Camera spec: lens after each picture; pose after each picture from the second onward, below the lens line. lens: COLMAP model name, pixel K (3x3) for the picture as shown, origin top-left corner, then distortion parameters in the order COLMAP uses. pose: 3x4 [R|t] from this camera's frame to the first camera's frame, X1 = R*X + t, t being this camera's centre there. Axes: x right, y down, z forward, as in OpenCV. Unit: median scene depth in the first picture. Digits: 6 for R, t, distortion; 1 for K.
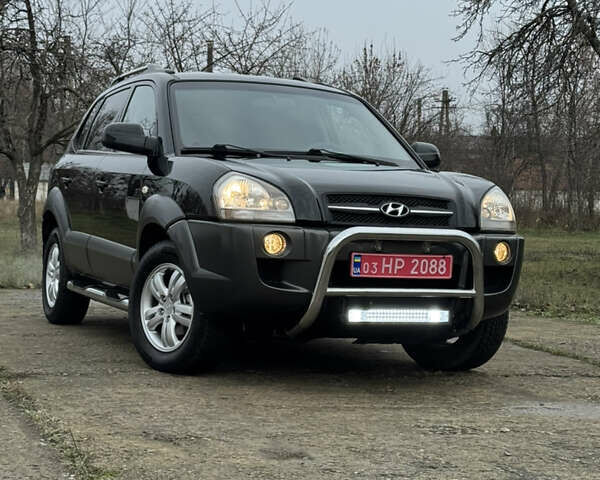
lens RADIAL K [[1293.5, 0, 300.0], [0, 1293.5, 240.0], [0, 0, 1]] dist [0.108665, 0.337330]
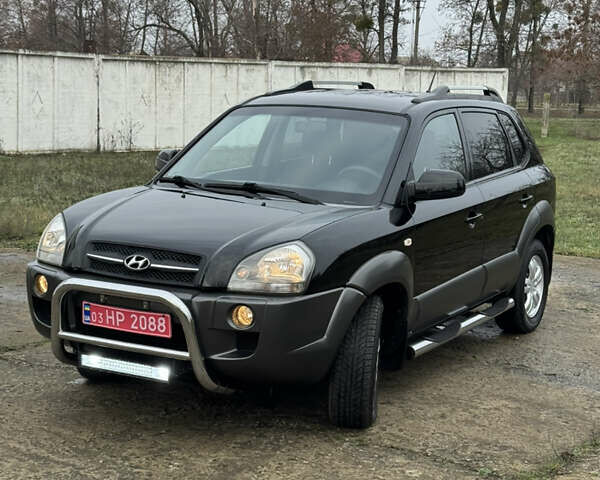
lens RADIAL K [[1100.2, 0, 300.0], [0, 1100.2, 240.0], [0, 0, 1]] dist [0.137433, 0.085845]
pose [[0.629271, 0.093031, -0.771598, 0.809879], [-0.023748, 0.994648, 0.100556, -0.129329], [0.776823, -0.044953, 0.628113, 0.551761]]
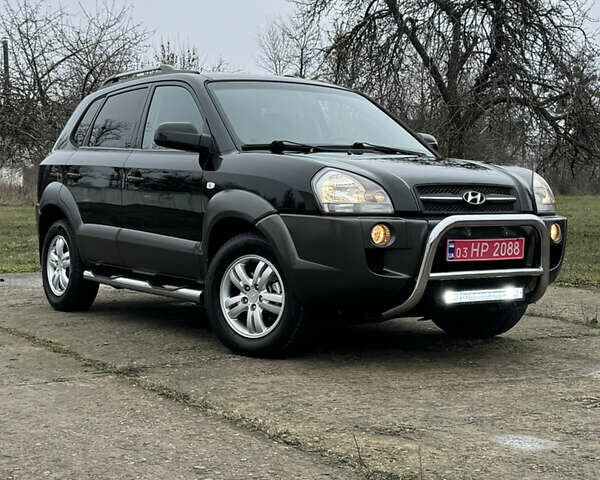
lens RADIAL K [[1100.2, 0, 300.0], [0, 1100.2, 240.0], [0, 0, 1]] dist [0.137433, 0.085845]
pose [[0.980355, -0.041061, 0.192921, -0.248667], [0.035577, 0.998861, 0.031809, -0.022558], [-0.194007, -0.024321, 0.980699, 0.114253]]
